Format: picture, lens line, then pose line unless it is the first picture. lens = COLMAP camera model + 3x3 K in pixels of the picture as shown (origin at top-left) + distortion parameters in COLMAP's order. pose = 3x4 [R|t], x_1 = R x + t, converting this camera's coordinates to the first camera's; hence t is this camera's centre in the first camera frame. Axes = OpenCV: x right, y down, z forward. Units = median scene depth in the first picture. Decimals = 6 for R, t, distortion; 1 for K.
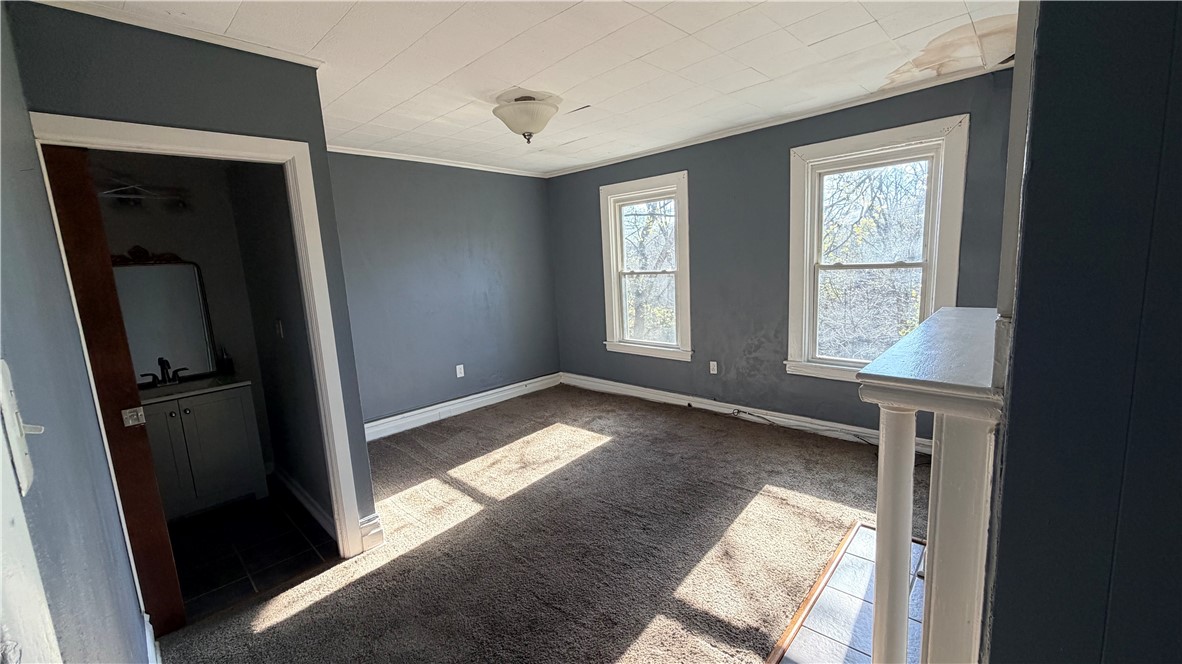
lens RADIAL K [[464.7, 0, 608.6], [0, 464.7, 331.3], [0, 0, 1]] dist [-0.000952, -0.000016]
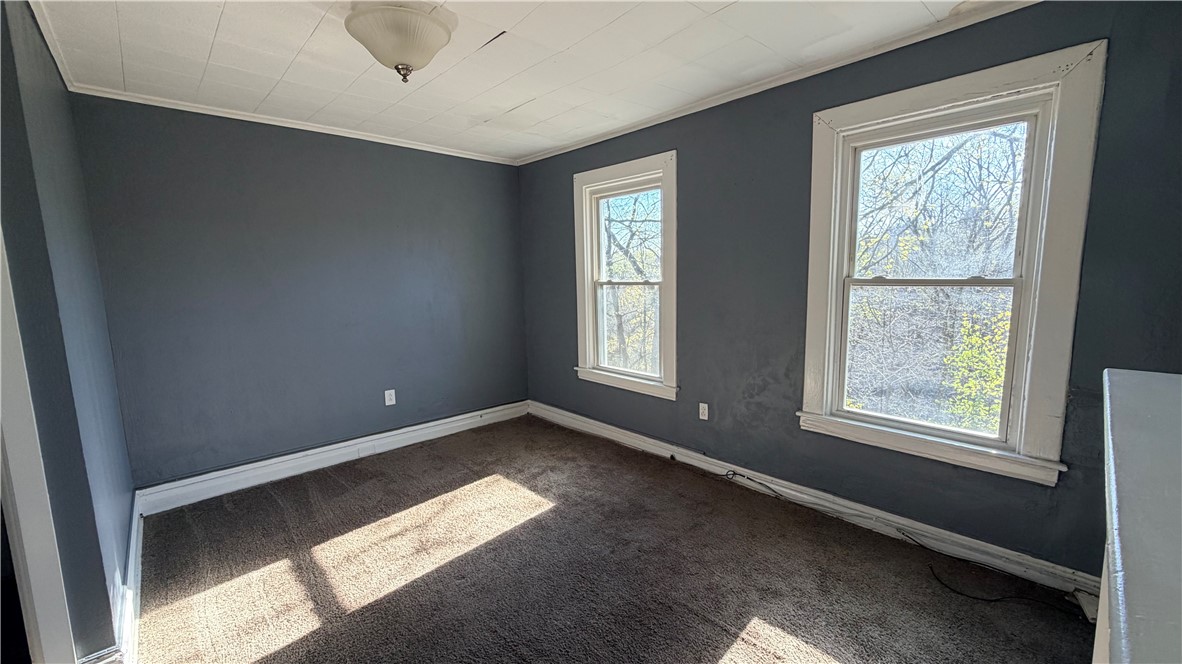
lens RADIAL K [[464.7, 0, 608.6], [0, 464.7, 331.3], [0, 0, 1]] dist [-0.000952, -0.000016]
pose [[0.997361, 0.037452, -0.062192, 0.120697], [-0.038898, 0.998996, -0.022205, -0.030269], [0.061298, 0.024566, 0.997817, 0.250635]]
